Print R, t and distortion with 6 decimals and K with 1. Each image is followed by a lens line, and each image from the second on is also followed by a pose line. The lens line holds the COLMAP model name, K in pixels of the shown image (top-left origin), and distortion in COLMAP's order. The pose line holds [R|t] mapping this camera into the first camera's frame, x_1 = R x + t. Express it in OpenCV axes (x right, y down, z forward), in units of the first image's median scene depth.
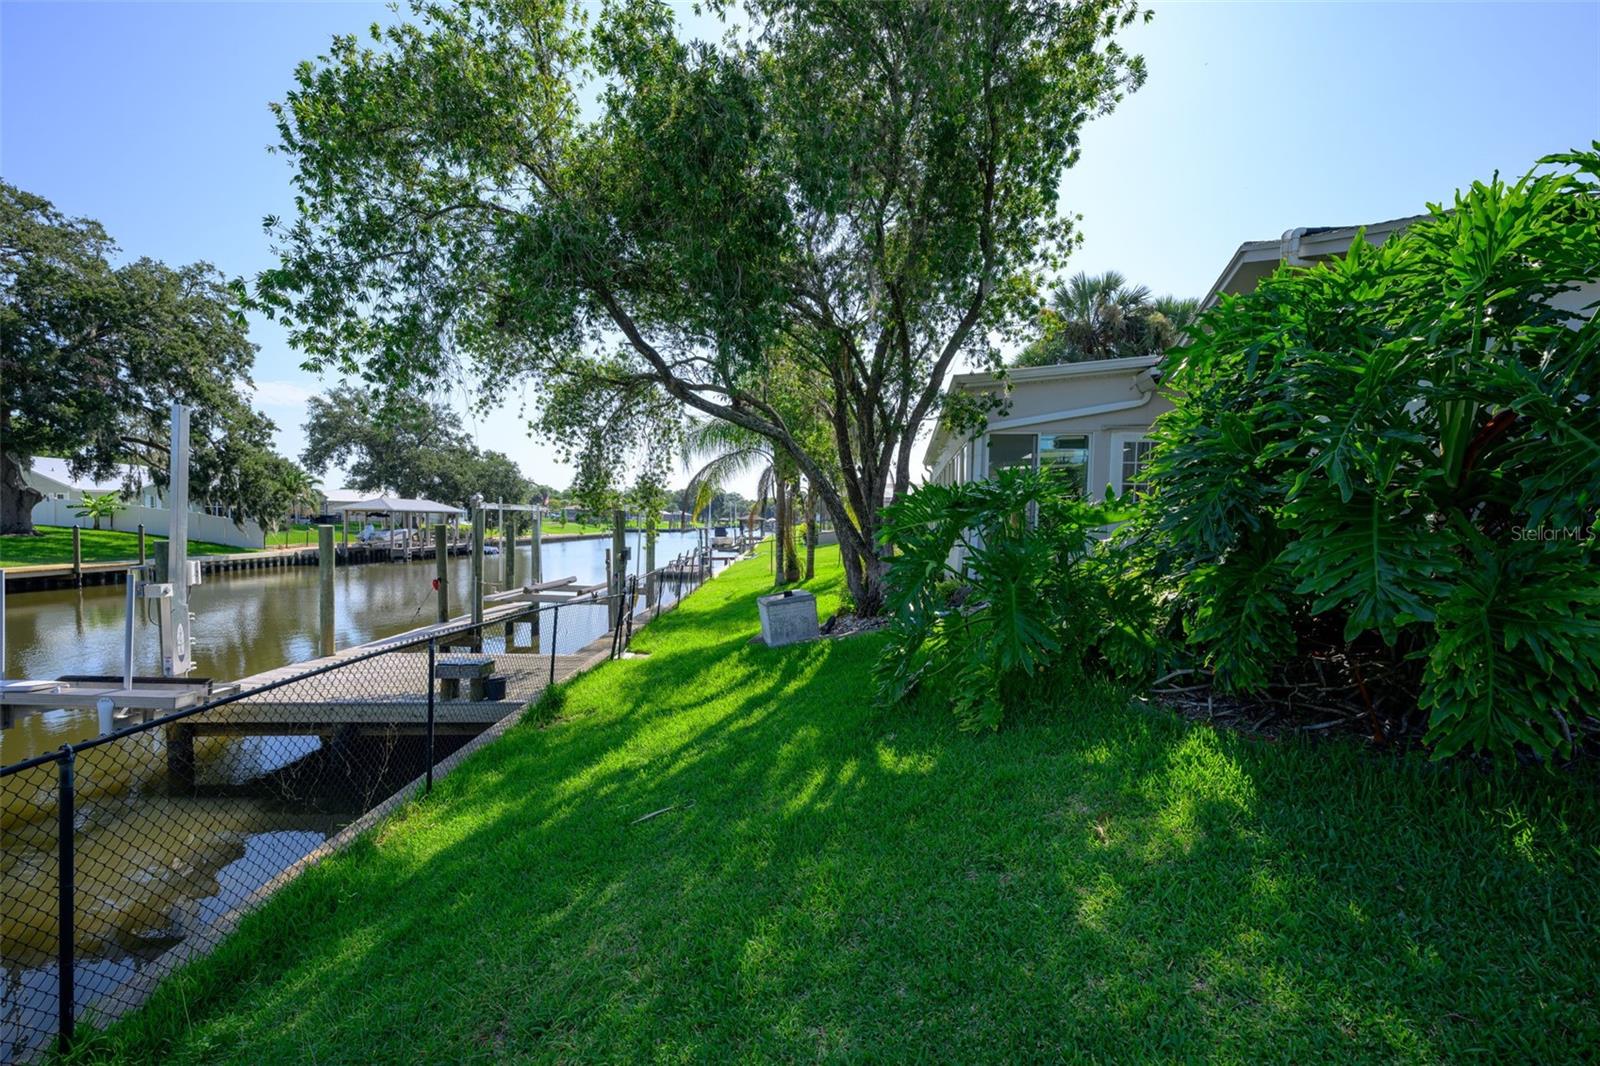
lens RADIAL K [[732.4, 0, 807.1], [0, 732.4, 530.0], [0, 0, 1]] dist [0.002475, -0.000474]
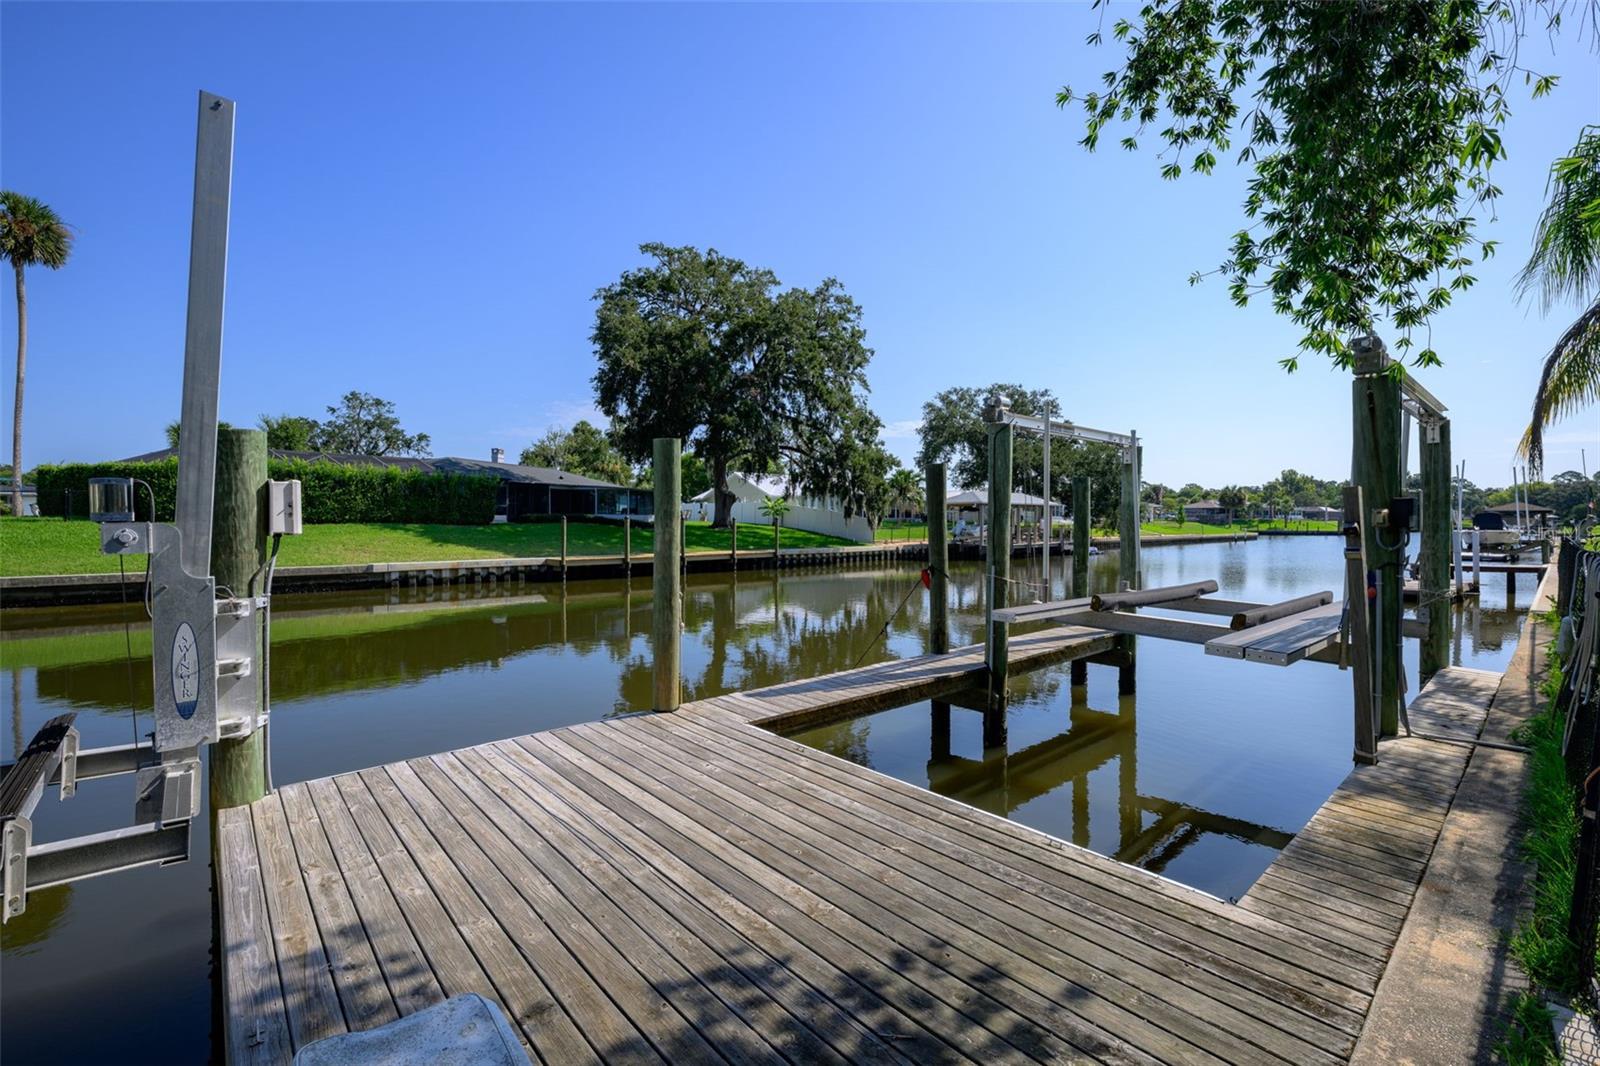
lens RADIAL K [[732.4, 0, 799.1], [0, 732.4, 524.0], [0, 0, 1]] dist [0.002475, -0.000474]
pose [[0.696383, -0.002603, -0.717666, -0.070263], [-0.011651, 0.999821, -0.014932, 0.015931], [0.717576, 0.018760, 0.696227, 0.205789]]
